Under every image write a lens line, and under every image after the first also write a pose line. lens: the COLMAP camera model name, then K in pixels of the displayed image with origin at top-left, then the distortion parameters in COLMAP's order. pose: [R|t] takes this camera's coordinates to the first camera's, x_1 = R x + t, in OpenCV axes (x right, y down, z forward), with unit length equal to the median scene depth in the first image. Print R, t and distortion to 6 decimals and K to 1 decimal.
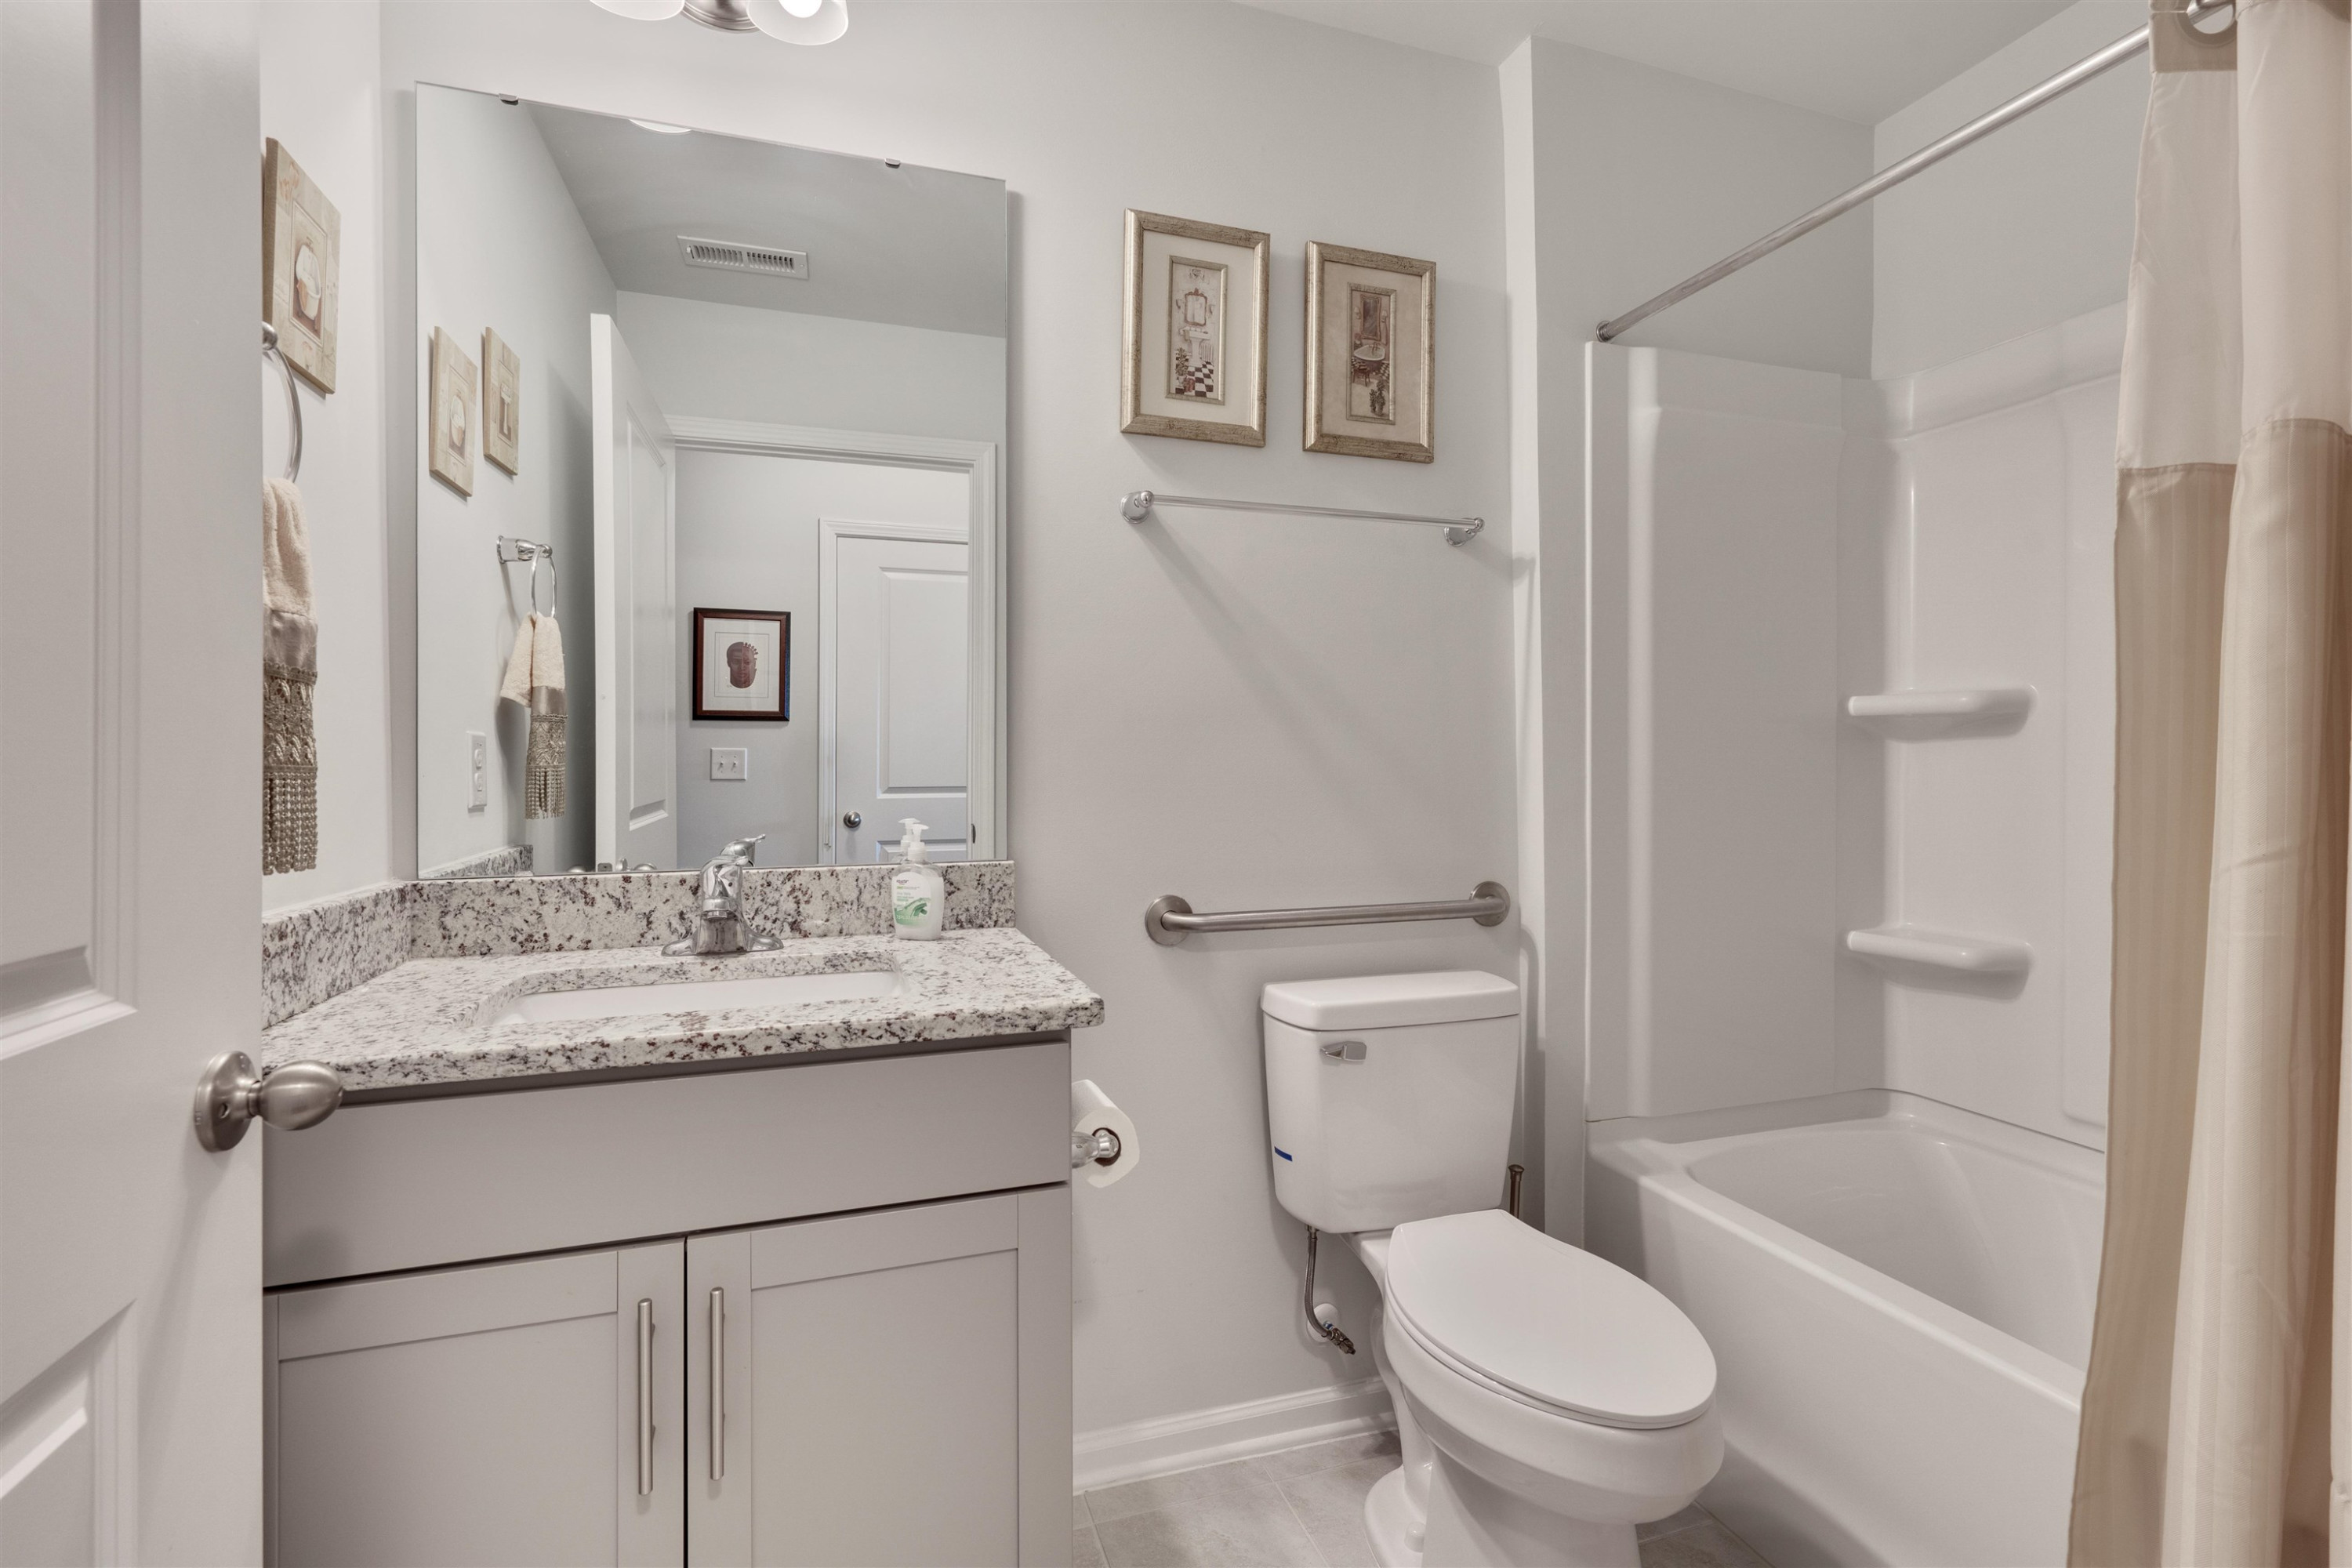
lens RADIAL K [[1062.3, 0, 1194.9], [0, 1062.3, 751.9], [0, 0, 1]] dist [0.001577, -0.000691]
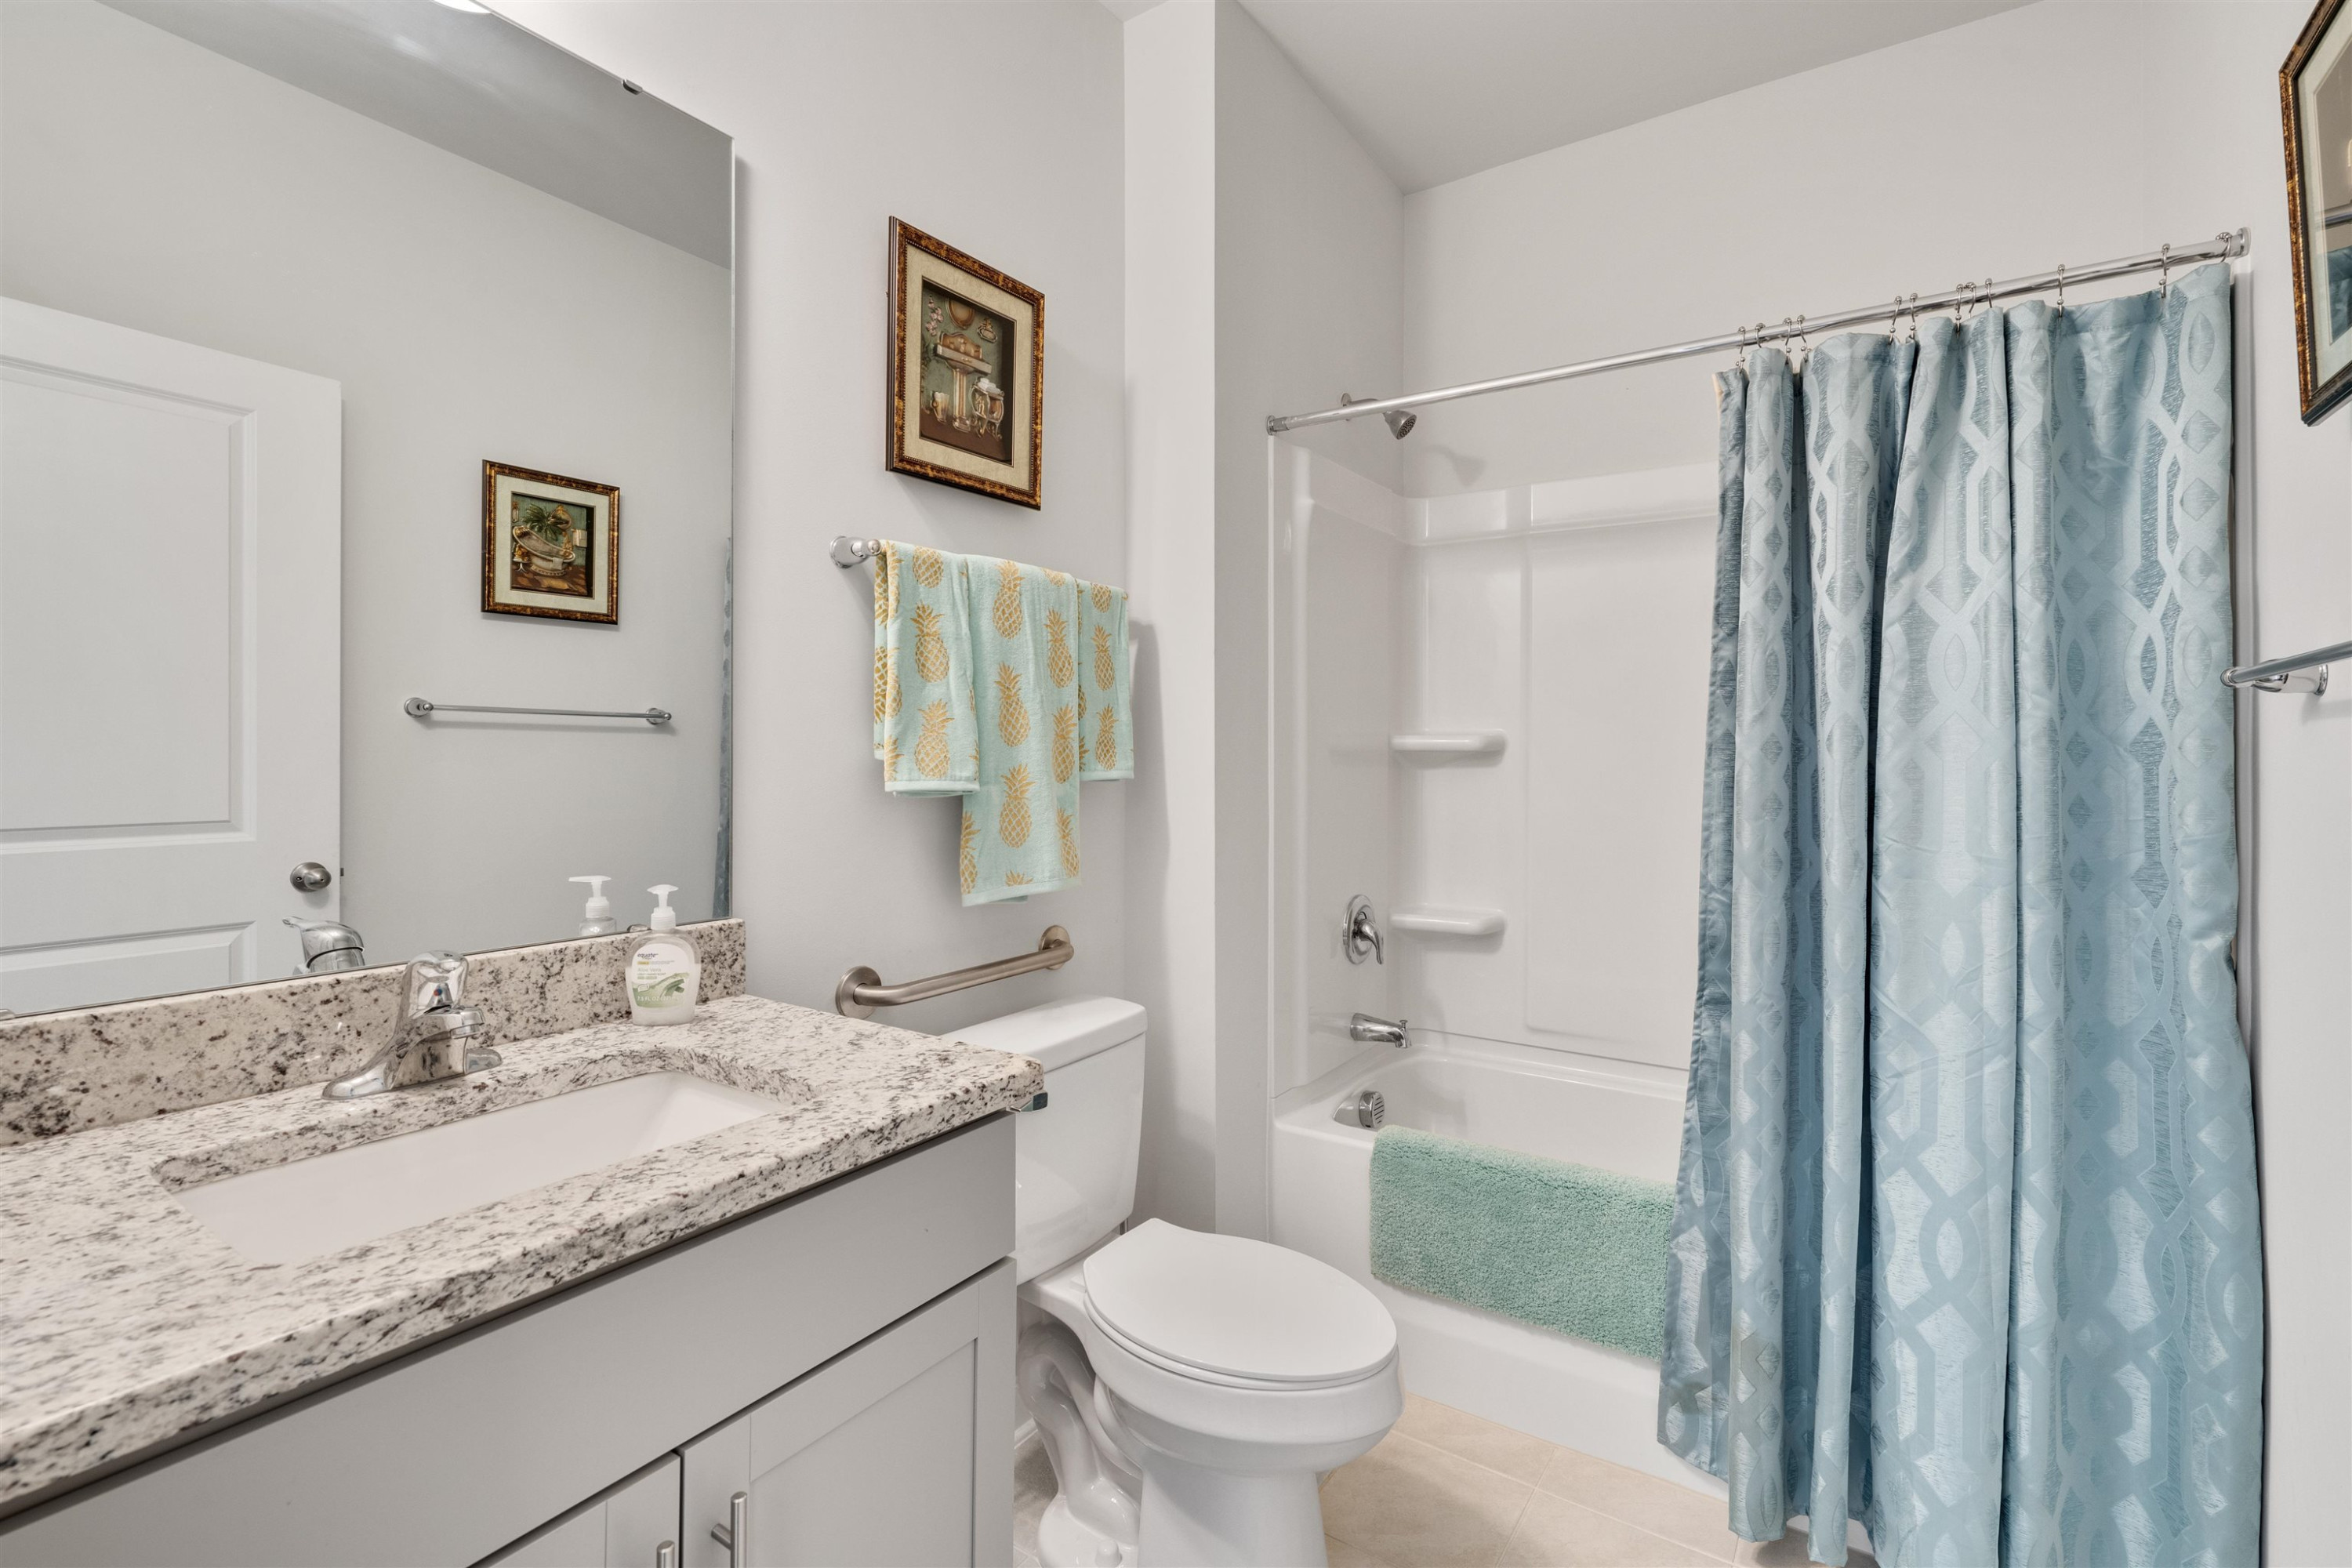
lens RADIAL K [[1062.3, 0, 1194.9], [0, 1062.3, 751.9], [0, 0, 1]] dist [0.001577, -0.000691]
pose [[0.810312, 0.004910, 0.585978, -0.413052], [-0.013285, 0.999862, 0.009994, -0.048008], [-0.585848, -0.015883, 0.810266, 0.096552]]
